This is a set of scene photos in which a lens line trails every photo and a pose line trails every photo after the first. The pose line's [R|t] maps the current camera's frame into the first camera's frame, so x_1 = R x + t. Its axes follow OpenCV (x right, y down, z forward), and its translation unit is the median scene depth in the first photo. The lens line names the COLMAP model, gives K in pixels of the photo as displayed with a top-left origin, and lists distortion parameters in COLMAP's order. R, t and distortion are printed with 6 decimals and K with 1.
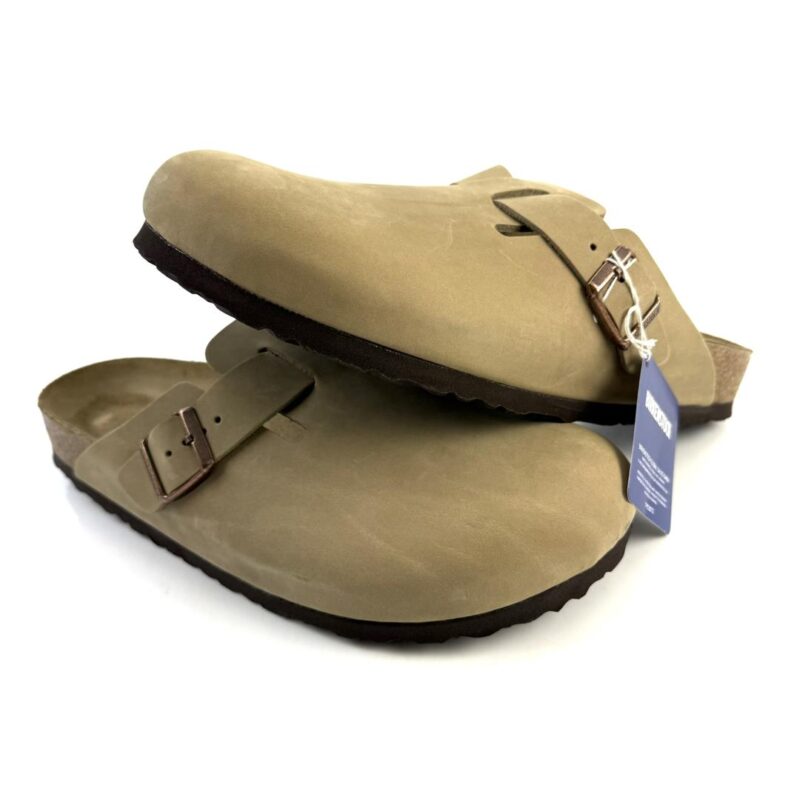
lens RADIAL K [[761.5, 0, 400.0], [0, 761.5, 400.0], [0, 0, 1]] dist [0.093459, -0.005855]
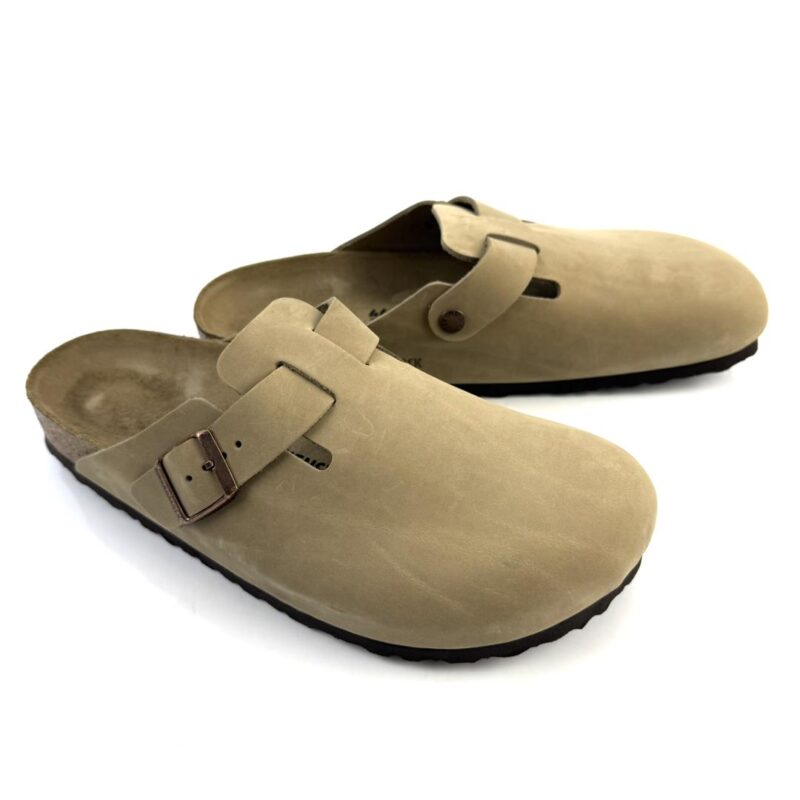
lens RADIAL K [[761.5, 0, 400.0], [0, 761.5, 400.0], [0, 0, 1]] dist [0.093459, -0.005855]
pose [[0.997092, -0.020733, 0.073337, -0.103733], [0.005679, 0.979823, 0.199788, -0.223433], [-0.075999, -0.198790, 0.977091, 0.046717]]
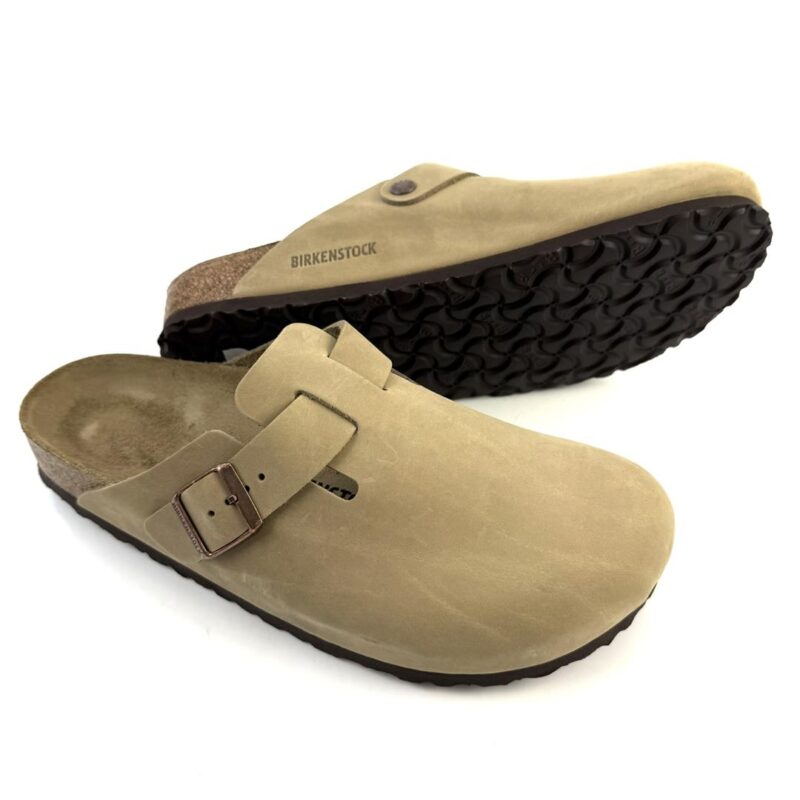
lens RADIAL K [[761.5, 0, 400.0], [0, 761.5, 400.0], [0, 0, 1]] dist [0.093459, -0.005855]
pose [[0.987695, -0.053497, 0.146957, -0.203267], [0.021219, 0.976826, 0.212981, -0.269698], [-0.154945, -0.207242, 0.965941, 0.070303]]
